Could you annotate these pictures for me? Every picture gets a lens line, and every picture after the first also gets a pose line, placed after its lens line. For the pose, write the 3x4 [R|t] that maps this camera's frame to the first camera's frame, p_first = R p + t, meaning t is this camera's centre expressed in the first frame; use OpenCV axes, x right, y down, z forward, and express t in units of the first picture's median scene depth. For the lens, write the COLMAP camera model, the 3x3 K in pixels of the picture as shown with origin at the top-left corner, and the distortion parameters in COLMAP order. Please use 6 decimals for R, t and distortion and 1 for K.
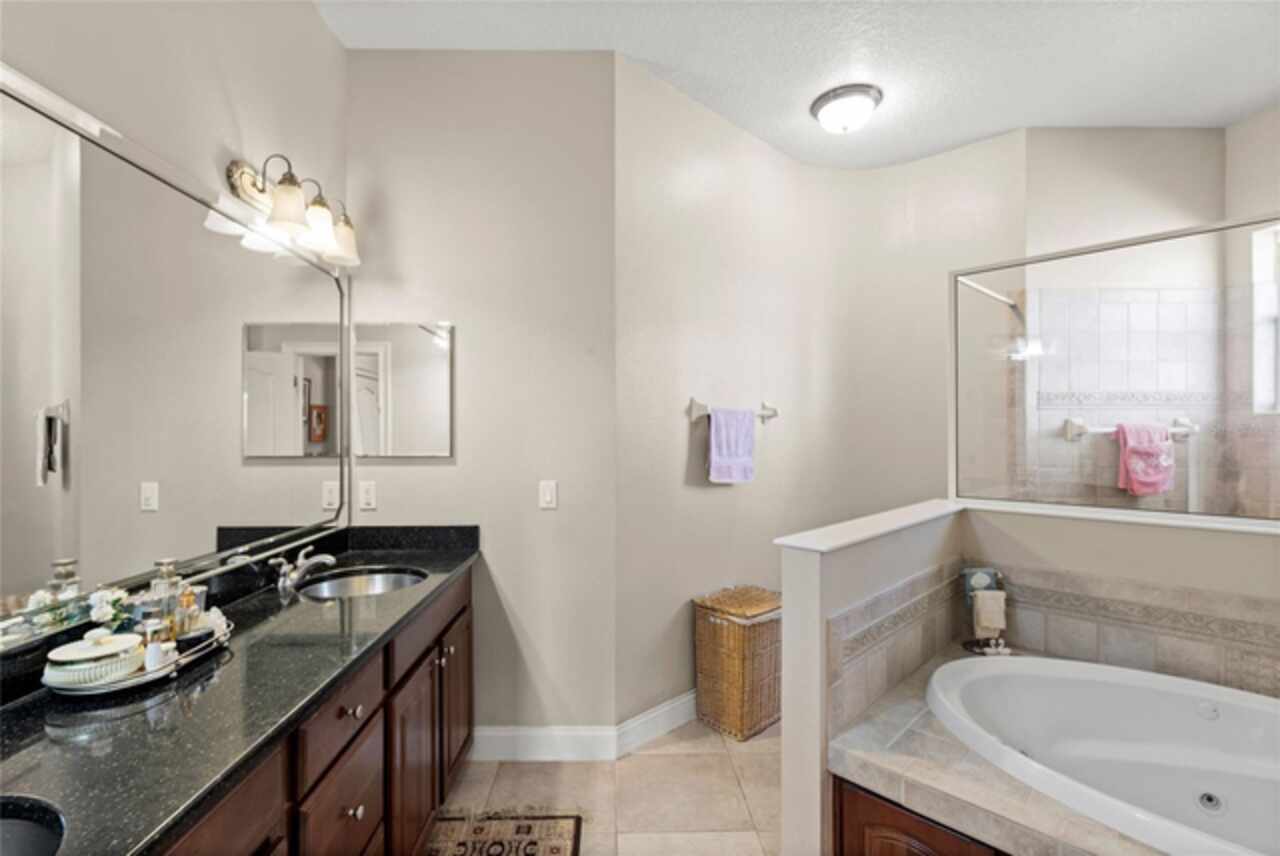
lens RADIAL K [[593.0, 0, 638.4], [0, 593.0, 428.1], [0, 0, 1]] dist [0.007177, -0.002248]
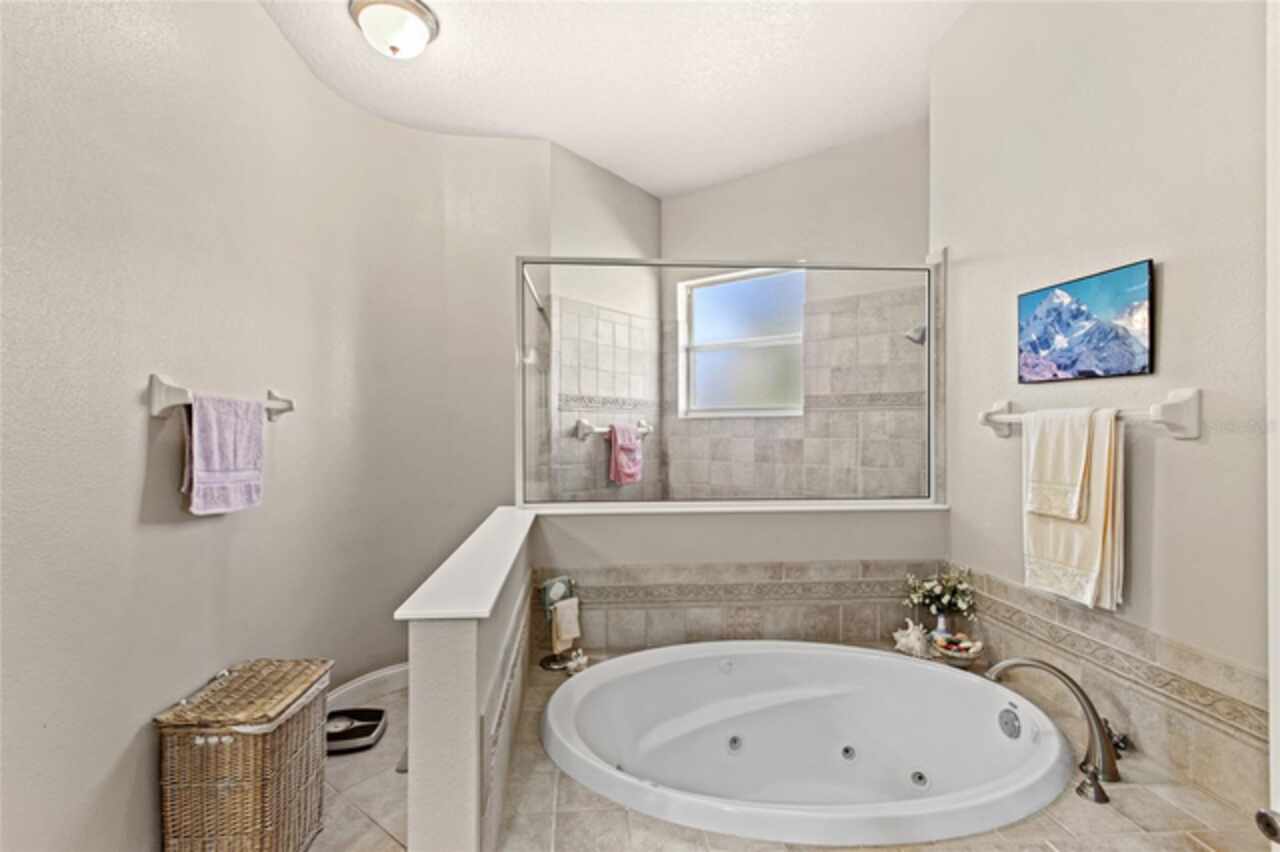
lens RADIAL K [[593.0, 0, 642.4], [0, 593.0, 431.3], [0, 0, 1]] dist [0.007177, -0.002248]
pose [[0.655336, -0.001082, 0.755337, -0.038901], [-0.003827, 0.999981, 0.004753, -0.000072], [-0.755328, -0.006005, 0.655319, 0.257471]]
